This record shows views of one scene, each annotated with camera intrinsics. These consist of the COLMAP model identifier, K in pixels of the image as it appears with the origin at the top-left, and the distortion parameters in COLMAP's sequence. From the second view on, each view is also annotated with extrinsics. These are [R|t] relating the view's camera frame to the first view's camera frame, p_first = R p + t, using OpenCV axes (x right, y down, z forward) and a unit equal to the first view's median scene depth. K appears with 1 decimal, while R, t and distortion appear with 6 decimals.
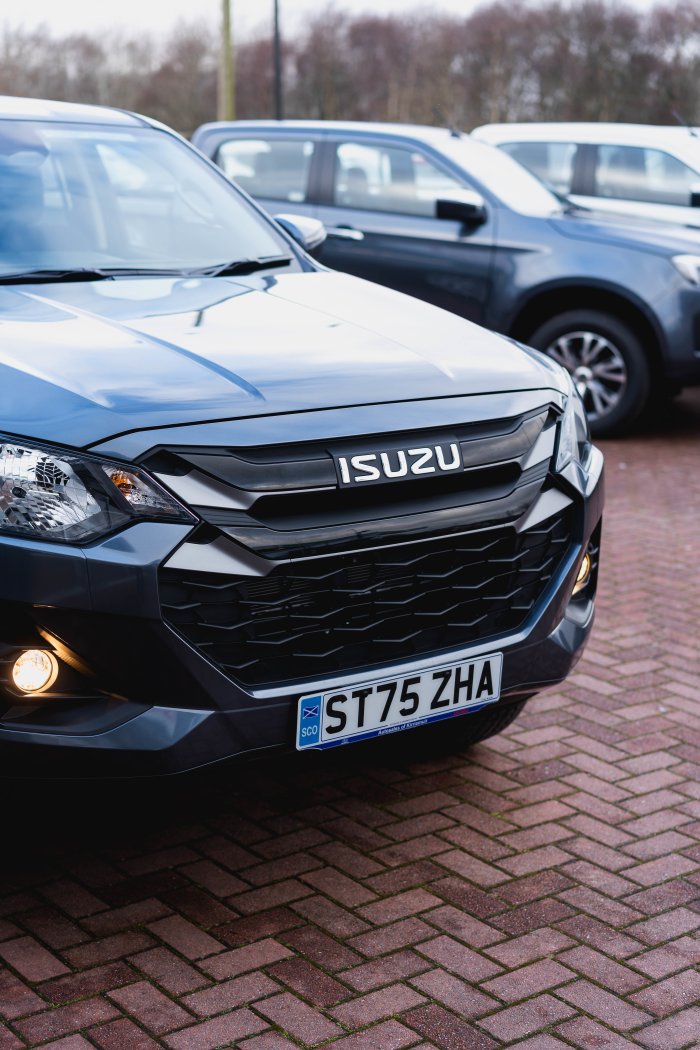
lens RADIAL K [[1637.6, 0, 348.4], [0, 1637.6, 529.4], [0, 0, 1]] dist [0.001854, 0.000000]
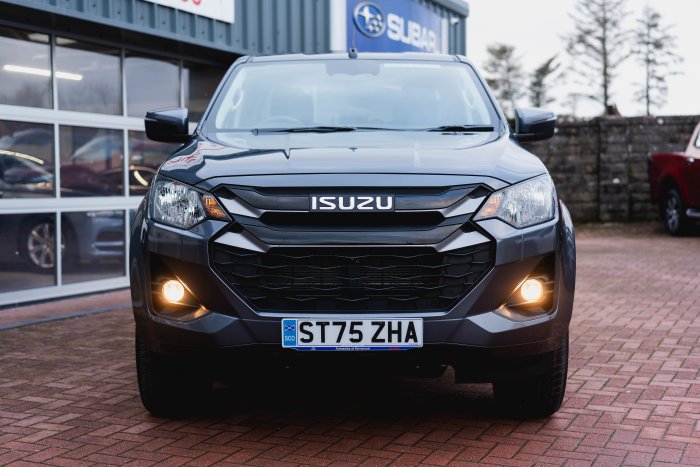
lens RADIAL K [[1091.7, 0, 354.2], [0, 1091.7, 235.3], [0, 0, 1]] dist [0.001854, 0.000000]
pose [[0.796728, 0.035014, -0.603322, 0.791073], [-0.121962, 0.987095, -0.103773, 0.125702], [0.591903, 0.156262, 0.790717, 0.015229]]
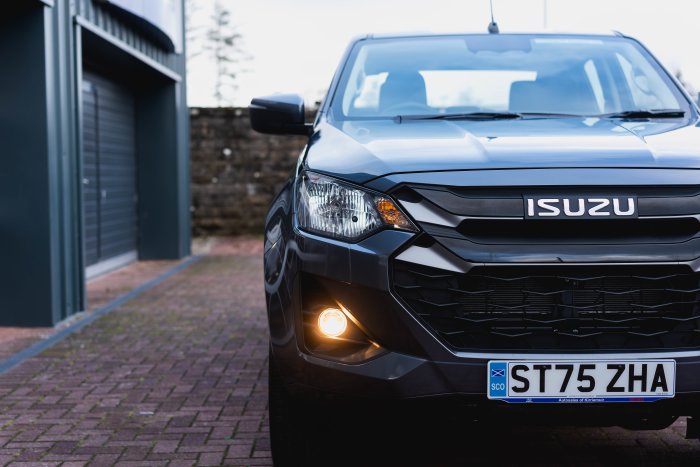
lens RADIAL K [[1091.7, 0, 352.1], [0, 1091.7, 228.4], [0, 0, 1]] dist [0.001854, 0.000000]
pose [[0.794241, 0.026373, -0.607031, 0.448602], [-0.118696, 0.986544, -0.112440, 0.107342], [0.595897, 0.161357, 0.786683, 0.140591]]
